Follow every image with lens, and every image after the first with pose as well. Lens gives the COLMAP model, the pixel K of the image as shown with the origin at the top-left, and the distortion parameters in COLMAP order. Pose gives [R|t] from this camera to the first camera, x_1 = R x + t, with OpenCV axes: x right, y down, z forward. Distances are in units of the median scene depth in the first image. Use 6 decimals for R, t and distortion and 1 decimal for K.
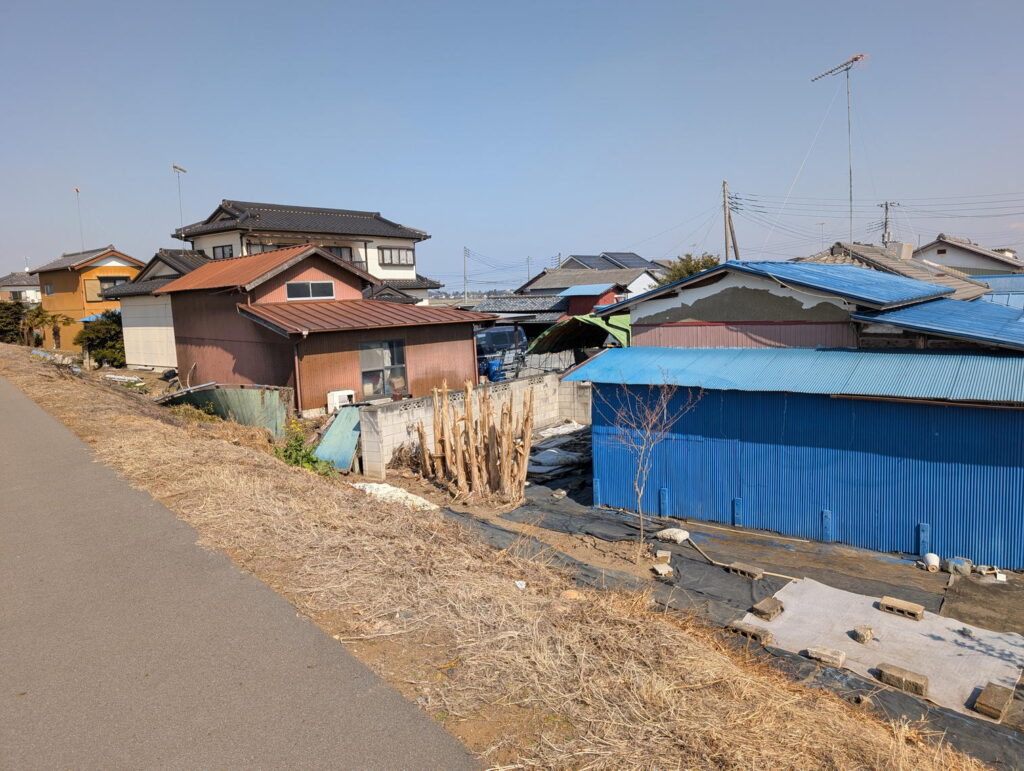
lens RADIAL K [[736.8, 0, 515.3], [0, 736.8, 385.7], [0, 0, 1]] dist [0.004517, -0.000707]
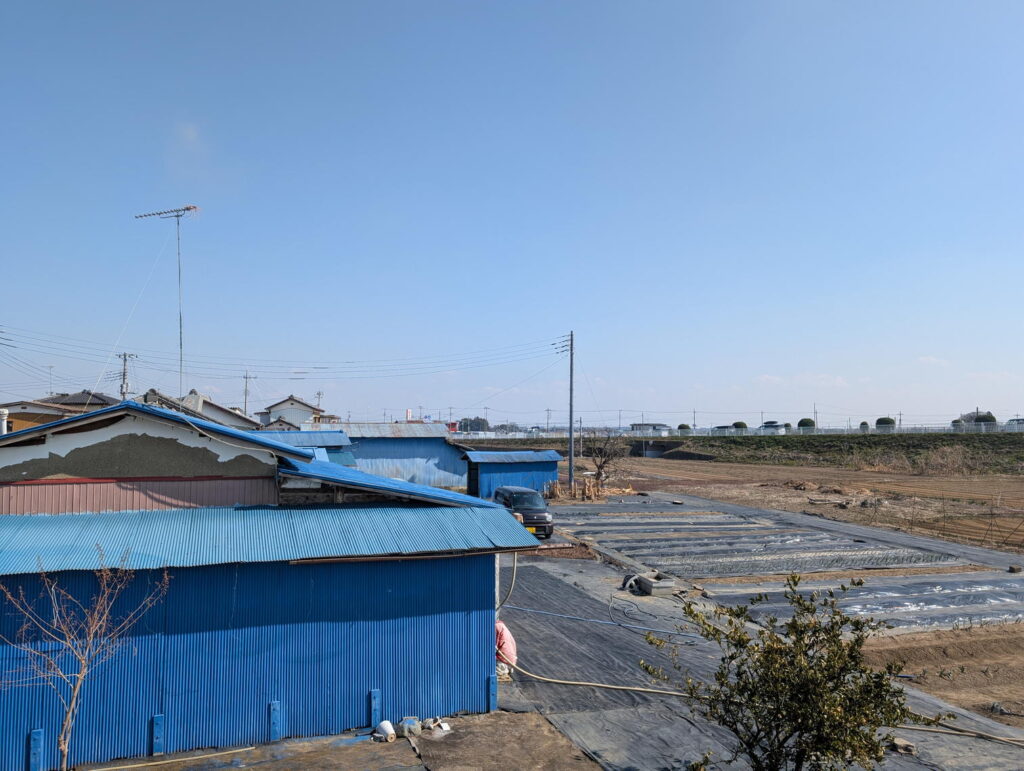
lens RADIAL K [[736.8, 0, 511.9], [0, 736.8, 375.7], [0, 0, 1]] dist [0.004517, -0.000707]
pose [[0.559282, 0.101513, 0.822738, -0.151411], [0.078893, 0.981451, -0.174726, -0.026727], [-0.825215, 0.162630, 0.540900, 0.246714]]
